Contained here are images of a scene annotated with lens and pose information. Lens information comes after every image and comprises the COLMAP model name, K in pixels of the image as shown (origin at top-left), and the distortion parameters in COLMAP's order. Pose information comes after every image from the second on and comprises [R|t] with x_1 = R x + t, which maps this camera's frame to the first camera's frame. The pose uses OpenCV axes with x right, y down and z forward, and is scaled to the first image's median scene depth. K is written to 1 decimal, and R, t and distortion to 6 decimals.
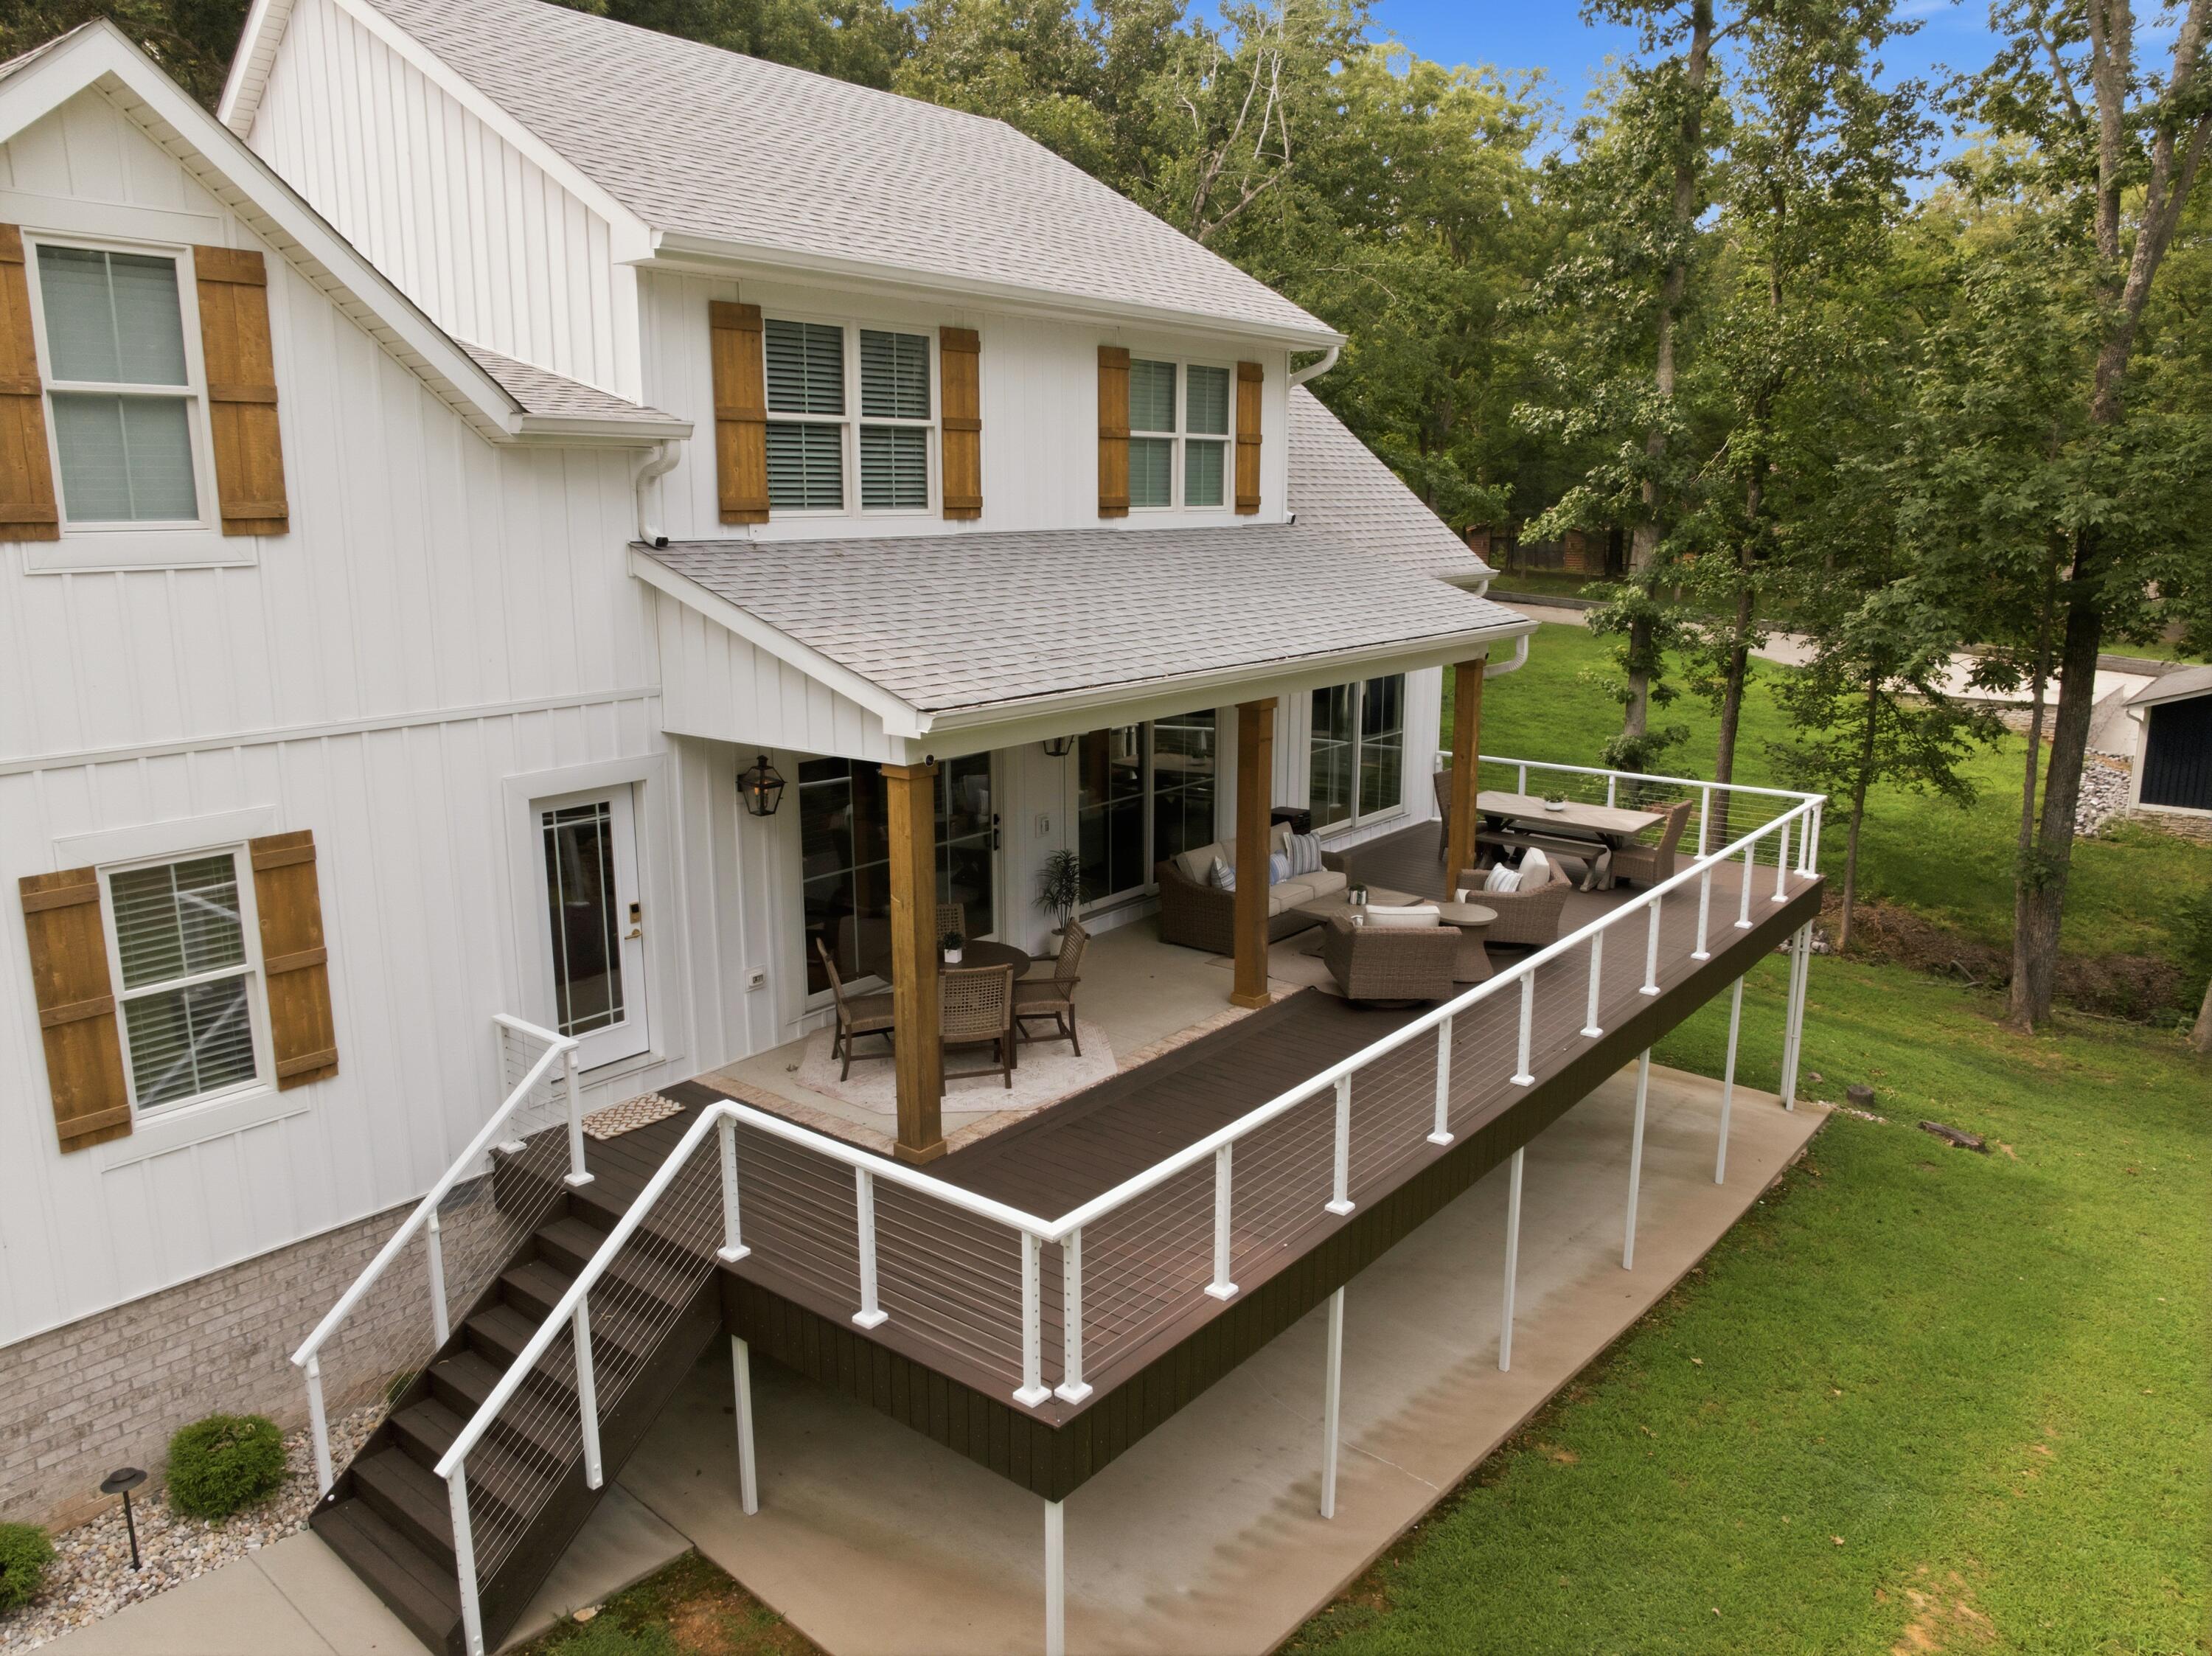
lens RADIAL K [[1564.3, 0, 1102.0], [0, 1564.3, 836.2], [0, 0, 1]] dist [-0.042737, 0.014881]
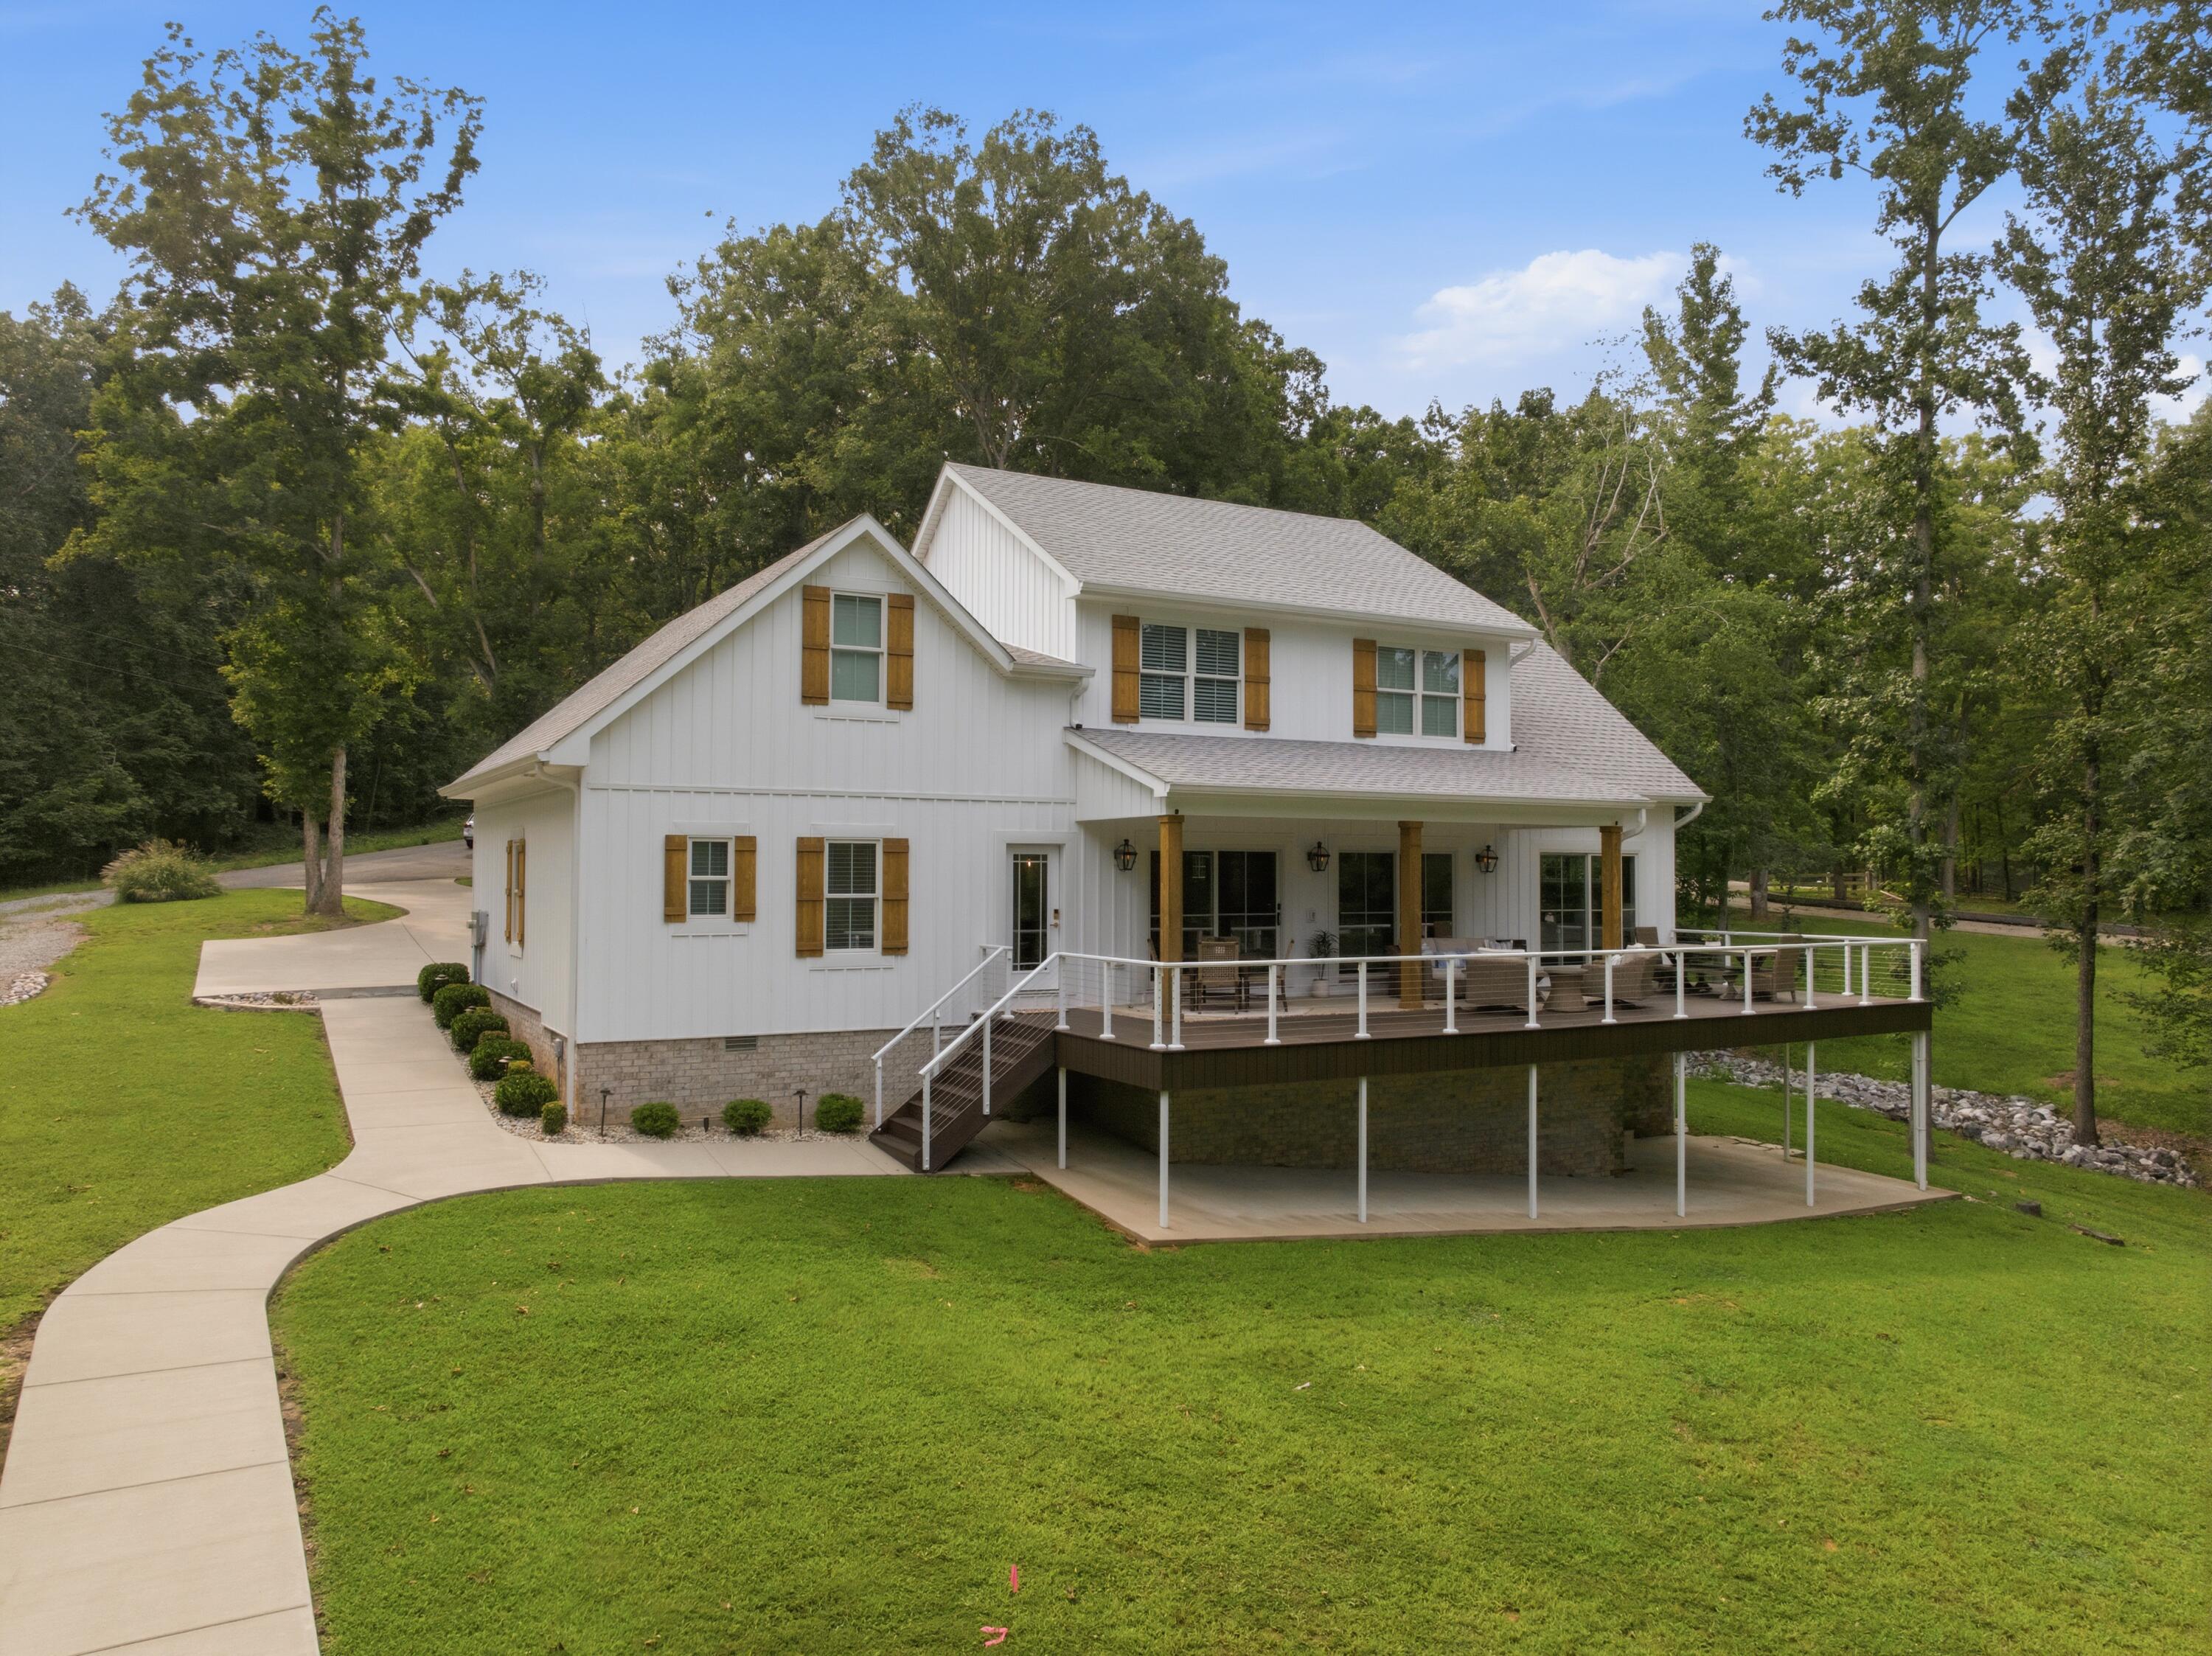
lens RADIAL K [[1564.3, 0, 1102.0], [0, 1564.3, 836.2], [0, 0, 1]] dist [-0.042737, 0.014881]
pose [[0.924019, -0.006224, -0.382296, 0.506822], [-0.085095, 0.971442, -0.221491, 0.386143], [0.372757, 0.237194, 0.897102, -0.766495]]
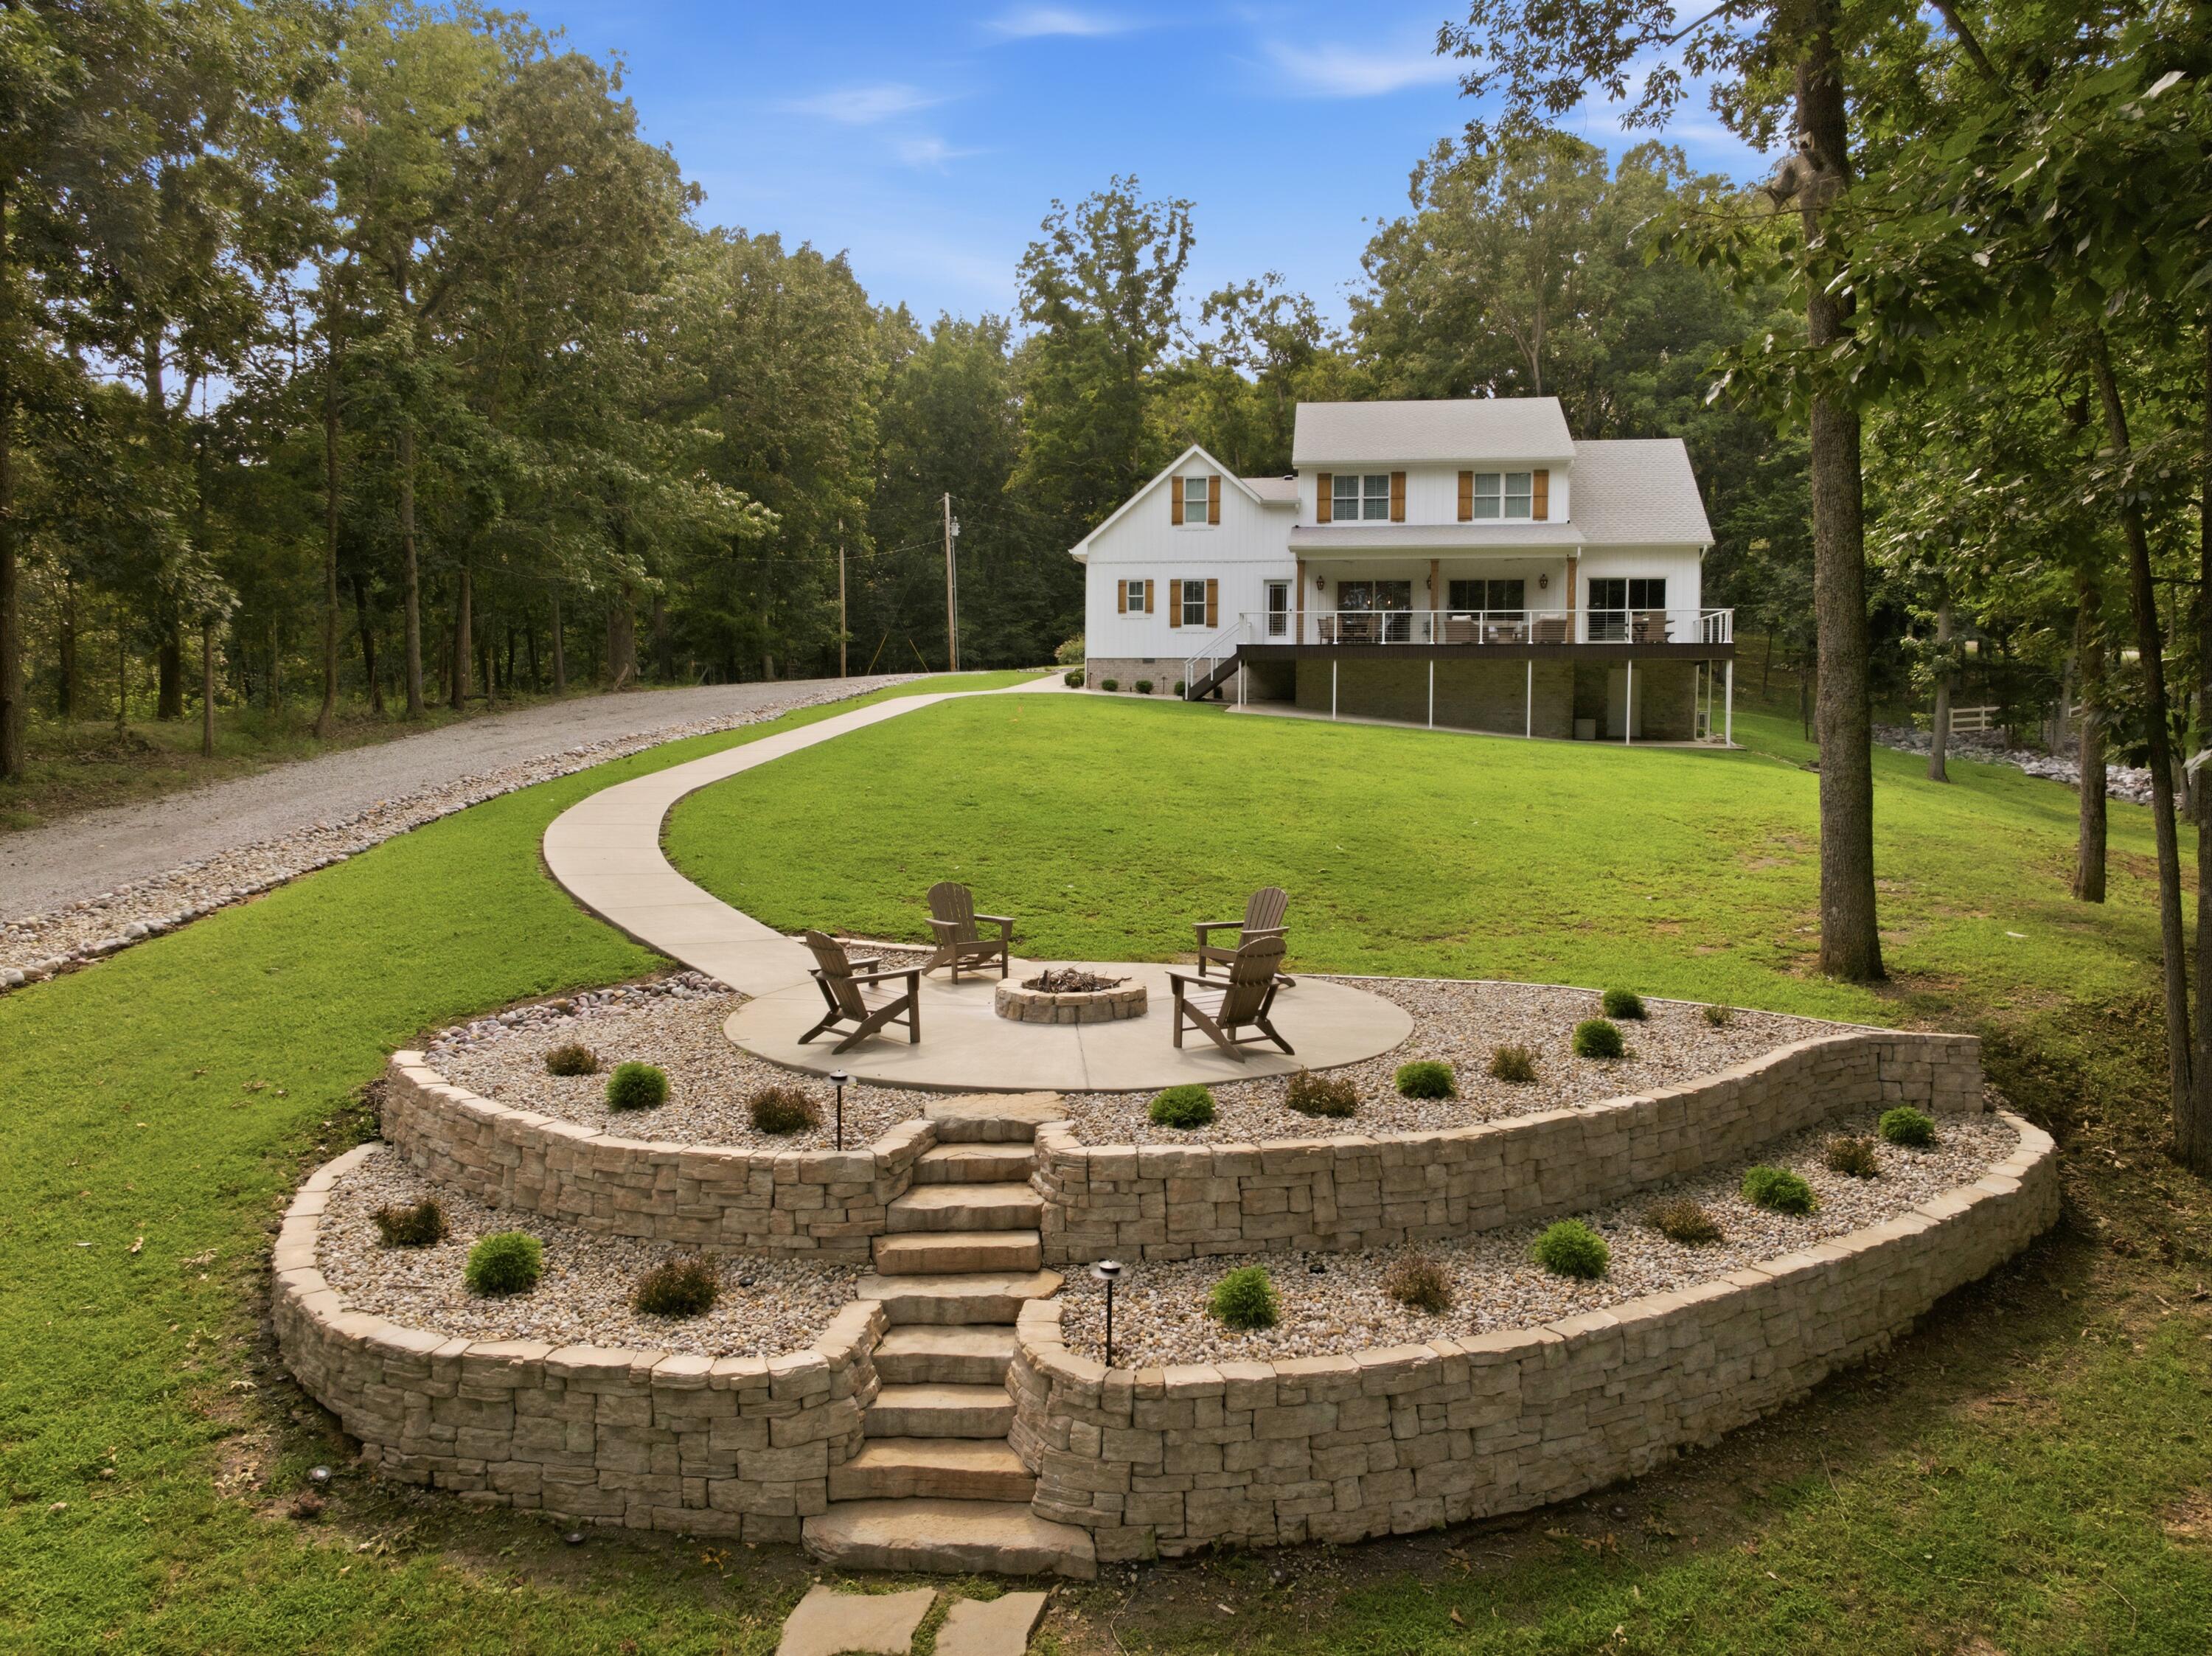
lens RADIAL K [[1564.3, 0, 1102.0], [0, 1564.3, 836.2], [0, 0, 1]] dist [-0.042737, 0.014881]
pose [[0.497223, 0.058812, -0.865627, 3.318476], [-0.187425, 0.981424, -0.040979, 0.962906], [0.847137, 0.182616, 0.499009, -1.555042]]
